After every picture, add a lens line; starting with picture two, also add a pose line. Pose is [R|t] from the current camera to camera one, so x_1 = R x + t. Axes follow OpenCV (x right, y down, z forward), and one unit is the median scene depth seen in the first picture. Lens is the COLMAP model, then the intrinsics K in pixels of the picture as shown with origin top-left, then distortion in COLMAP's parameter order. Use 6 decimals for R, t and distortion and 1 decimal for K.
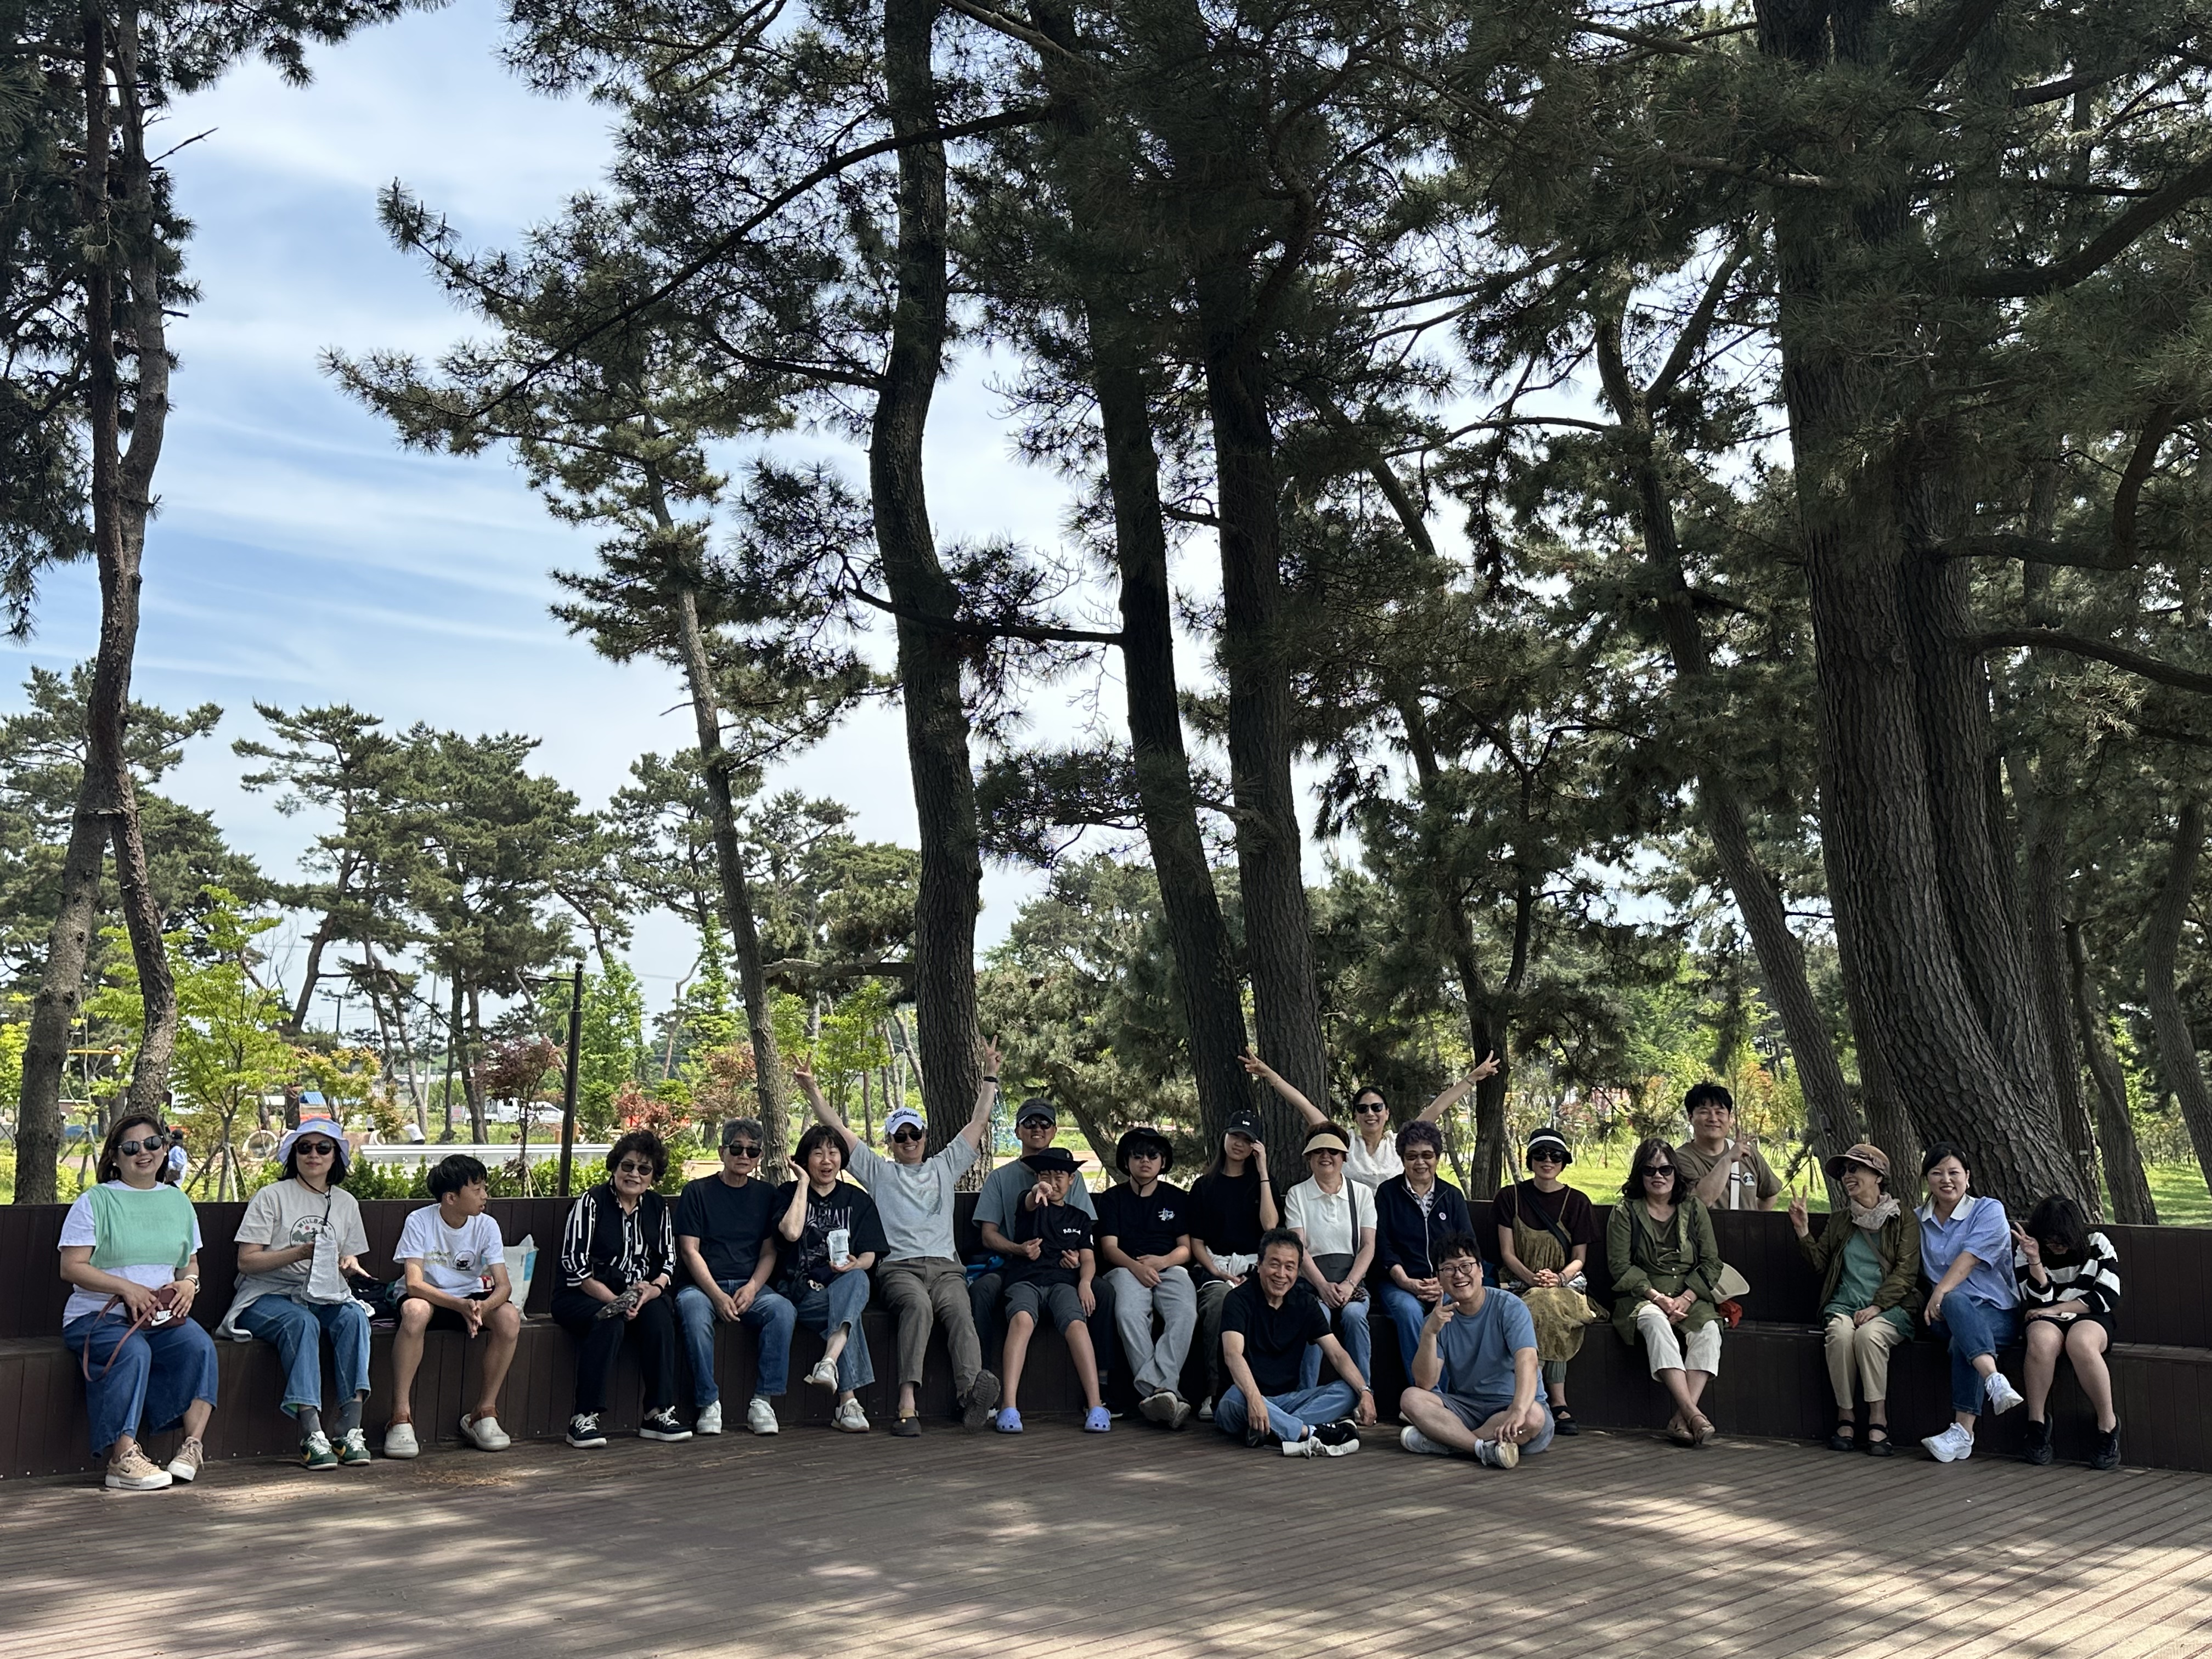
lens RADIAL K [[2070.3, 0, 1092.9], [0, 2070.3, 816.2], [0, 0, 1]] dist [0.210847, -0.484781]
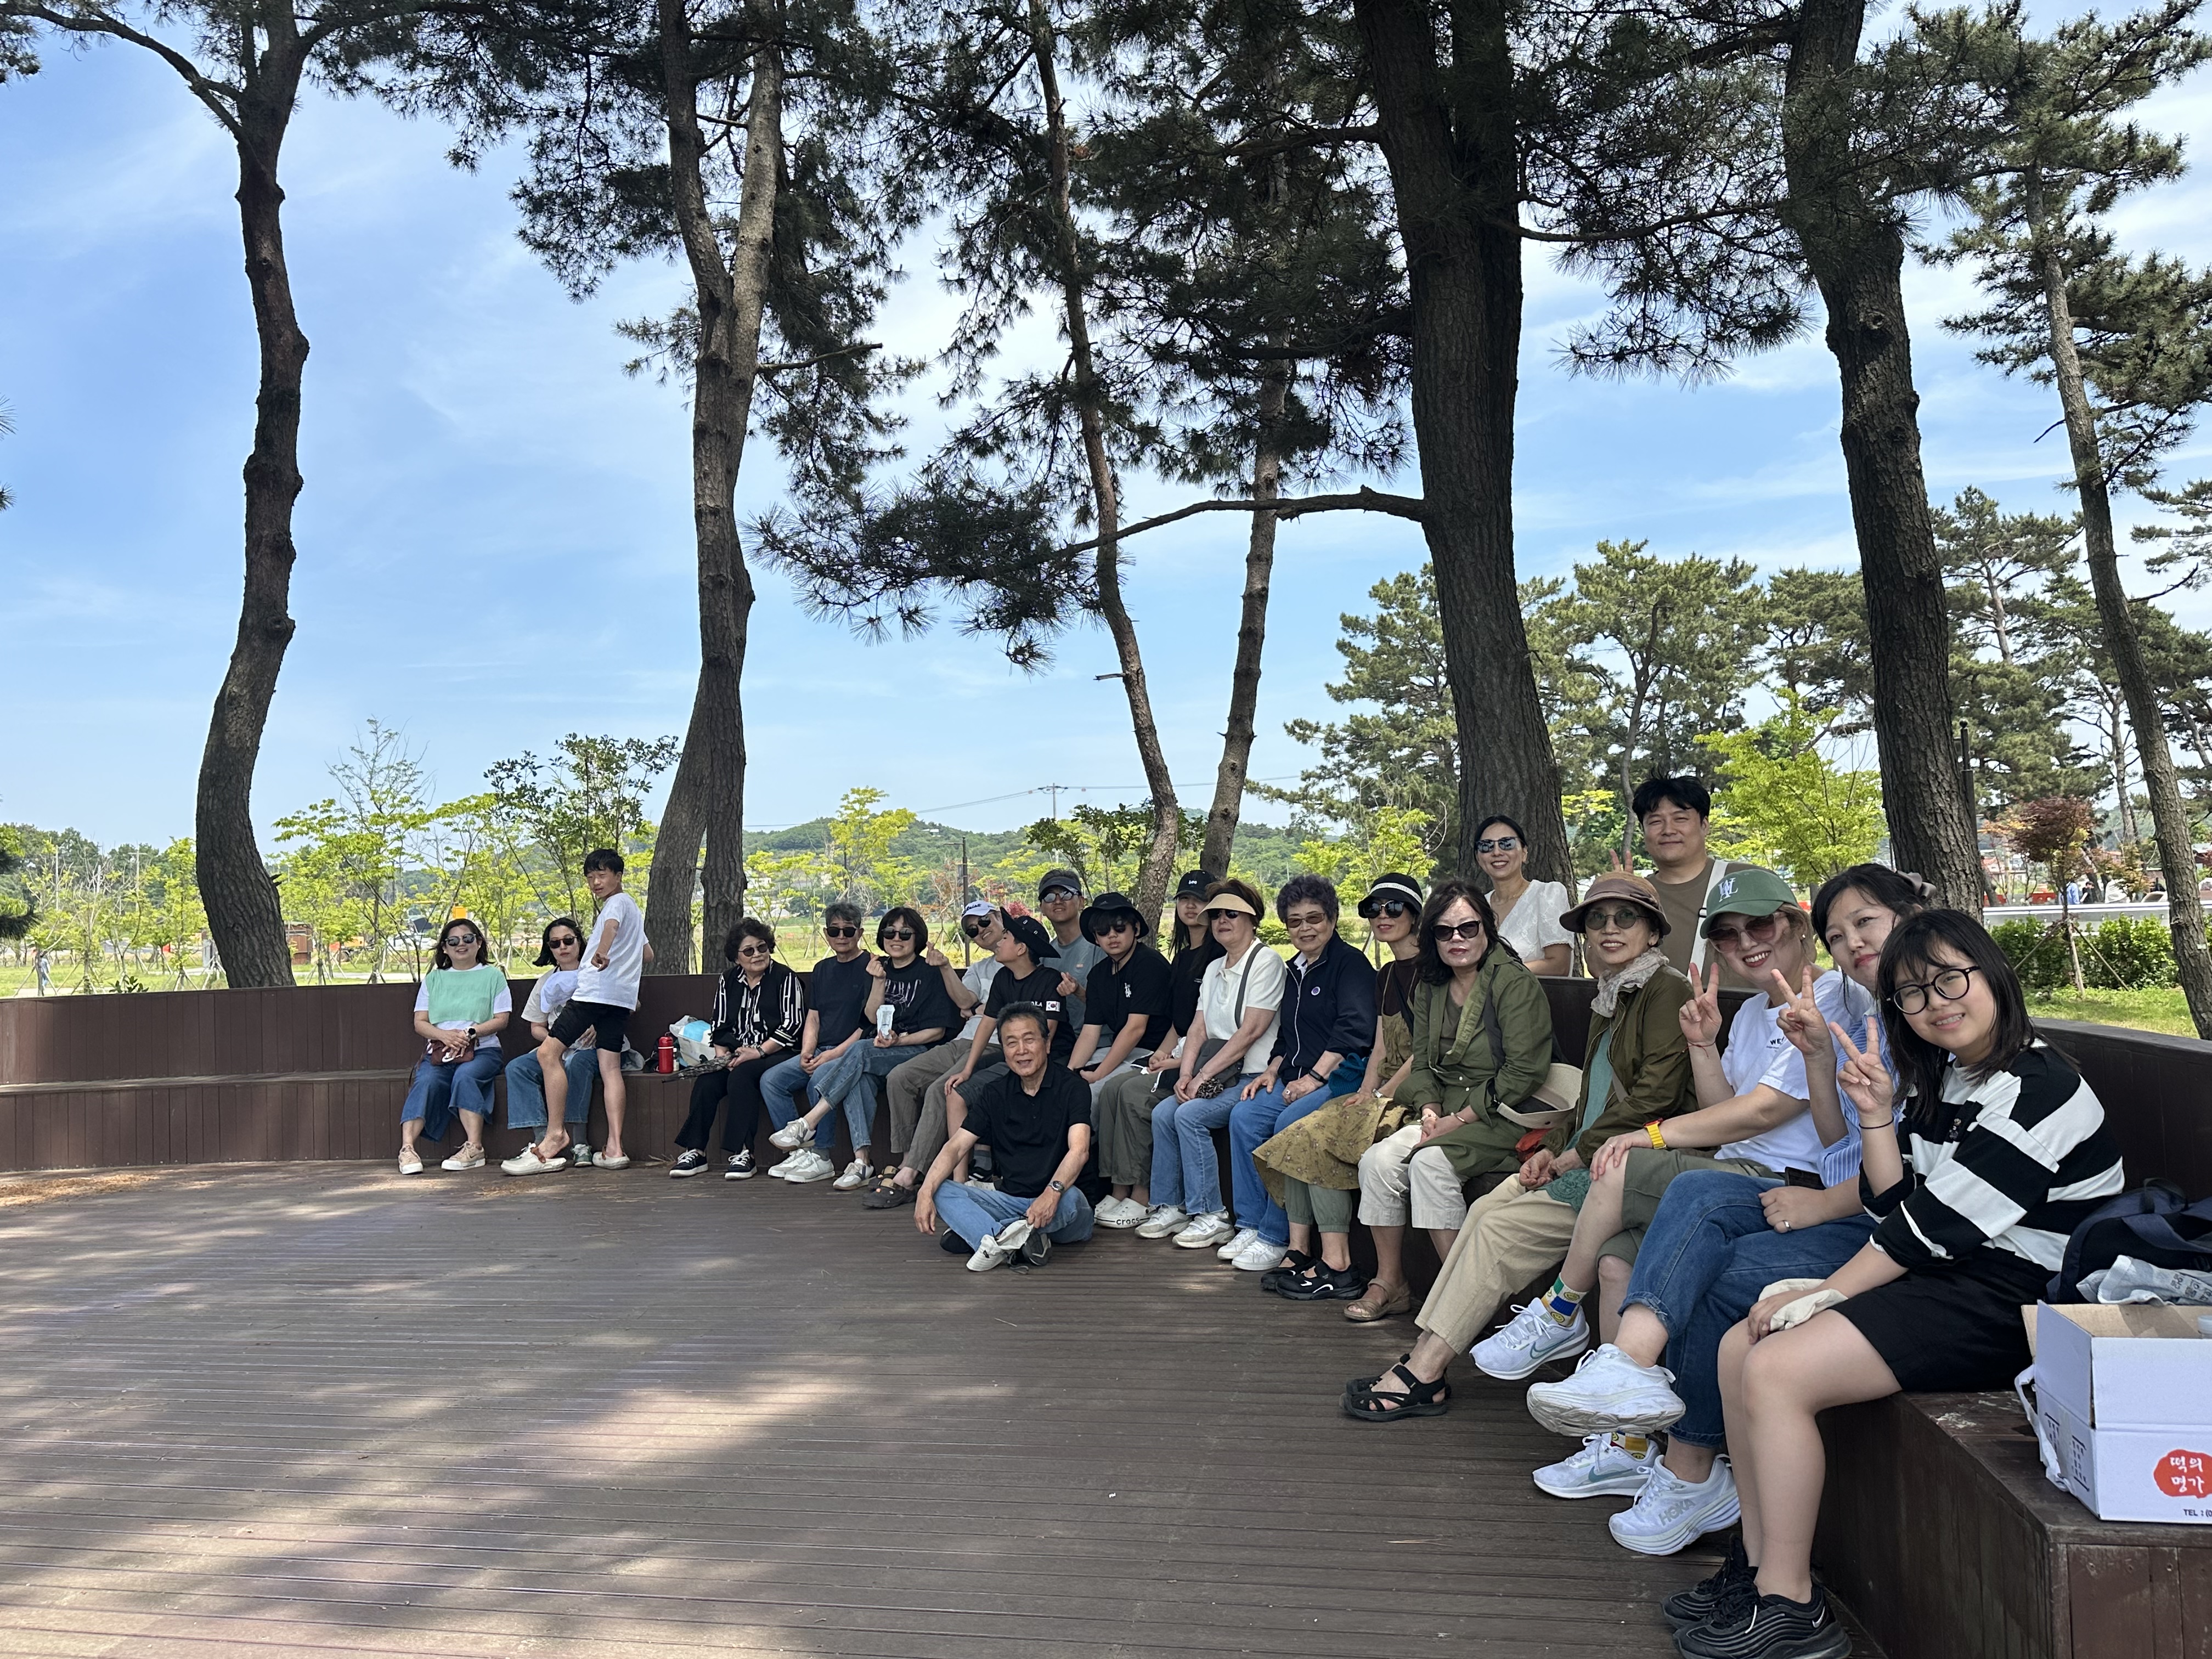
lens RADIAL K [[1730.1, 0, 1107.2], [0, 1730.1, 960.5], [0, 0, 1]] dist [-0.004243, -0.000696]
pose [[0.496971, -0.011585, -0.867690, 0.094610], [0.171192, 0.981569, 0.084945, 0.015771], [0.850714, -0.190756, 0.489794, 0.088130]]
